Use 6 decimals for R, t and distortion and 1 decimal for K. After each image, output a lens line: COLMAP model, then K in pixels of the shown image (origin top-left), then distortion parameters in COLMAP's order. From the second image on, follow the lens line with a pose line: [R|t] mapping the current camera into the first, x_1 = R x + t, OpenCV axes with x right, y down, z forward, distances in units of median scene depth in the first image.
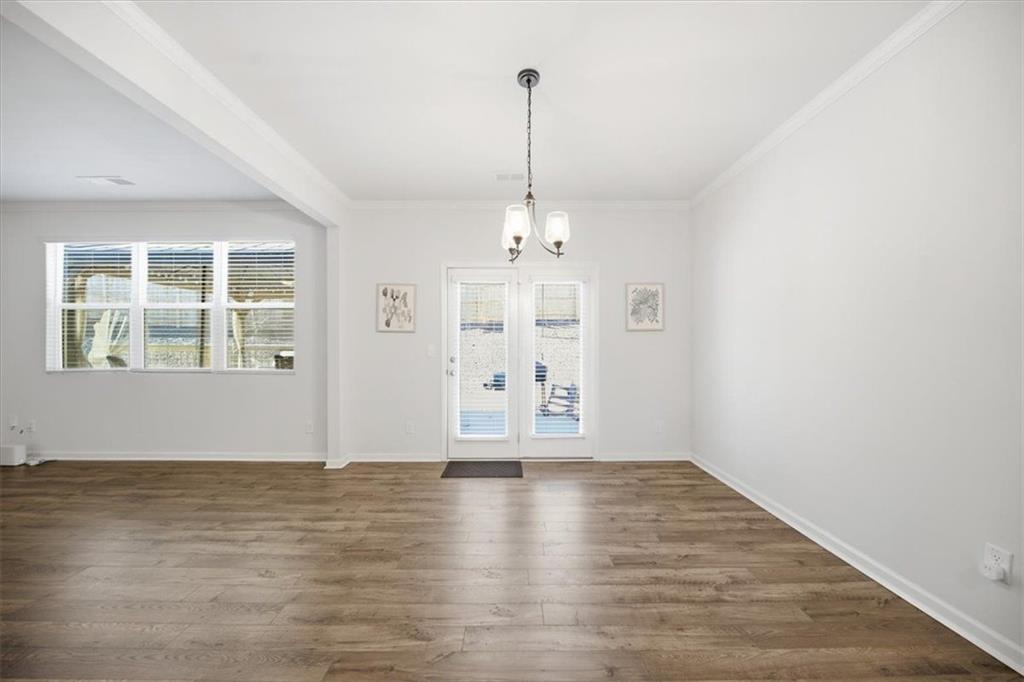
lens RADIAL K [[370.4, 0, 512.0], [0, 370.4, 341.0], [0, 0, 1]] dist [-0.014719, -0.000004]
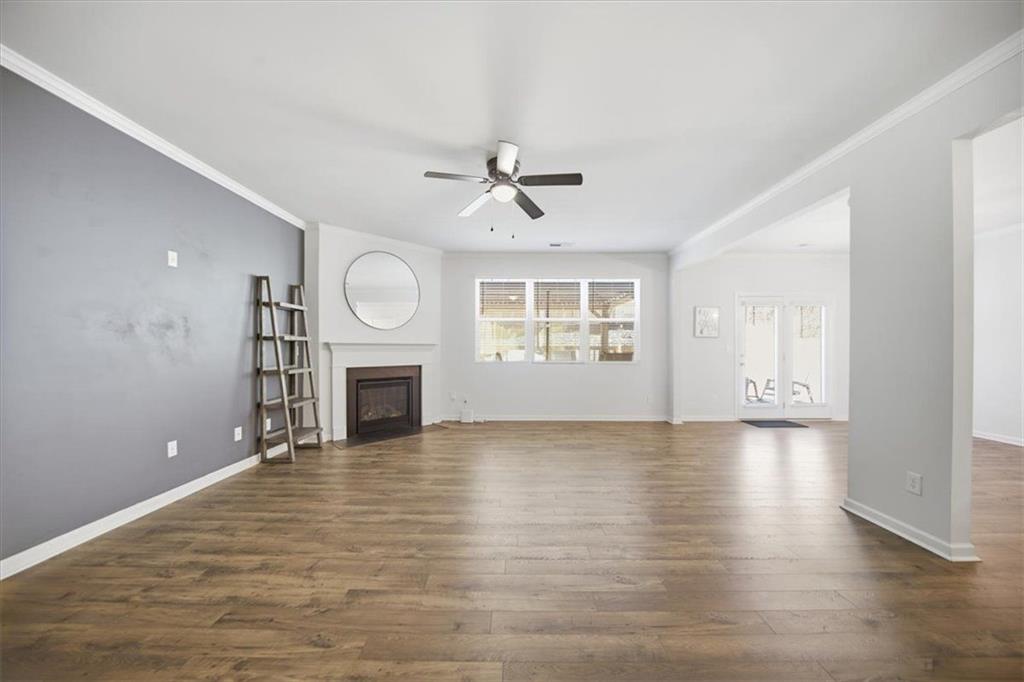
lens RADIAL K [[370.4, 0, 512.0], [0, 370.4, 341.0], [0, 0, 1]] dist [-0.014719, -0.000004]
pose [[0.999975, 0.005081, 0.004994, -1.118400], [-0.005150, 0.999890, 0.013895, -0.026132], [-0.004923, -0.013920, 0.999891, -0.530943]]
